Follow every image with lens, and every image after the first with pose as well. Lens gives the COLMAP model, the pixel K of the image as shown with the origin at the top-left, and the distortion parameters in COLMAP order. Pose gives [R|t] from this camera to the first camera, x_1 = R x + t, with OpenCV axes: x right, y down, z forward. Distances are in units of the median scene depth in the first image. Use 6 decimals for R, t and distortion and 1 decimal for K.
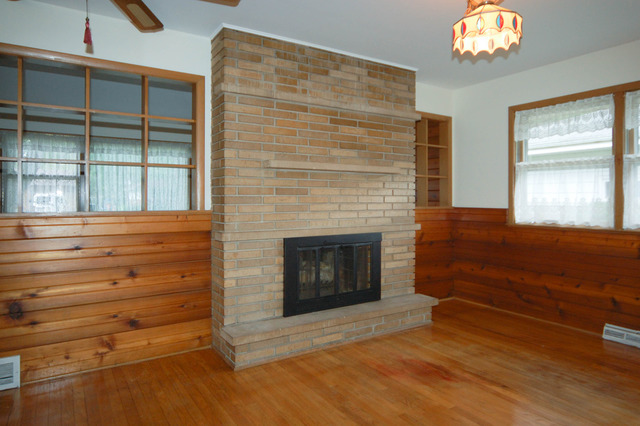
lens RADIAL K [[410.1, 0, 320.0], [0, 410.1, 193.3], [0, 0, 1]] dist [0.005912, 0.001092]
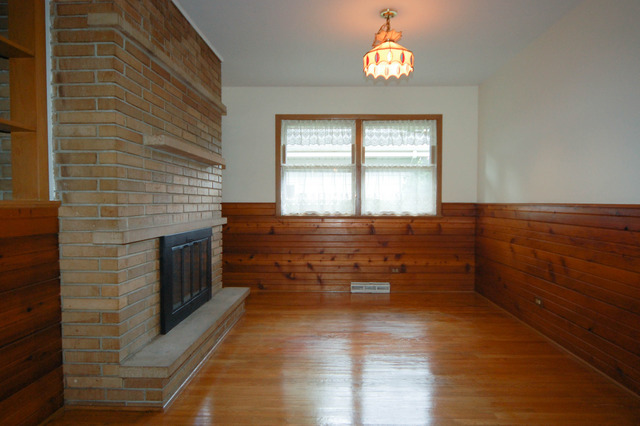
lens RADIAL K [[418.3, 0, 320.0], [0, 418.3, 213.0], [0, 0, 1]] dist [0.003714, 0.000049]
pose [[0.572726, -0.022132, 0.819448, -0.508406], [-0.007969, 0.999438, 0.032563, 0.031124], [-0.819708, -0.025179, 0.572227, 0.254114]]
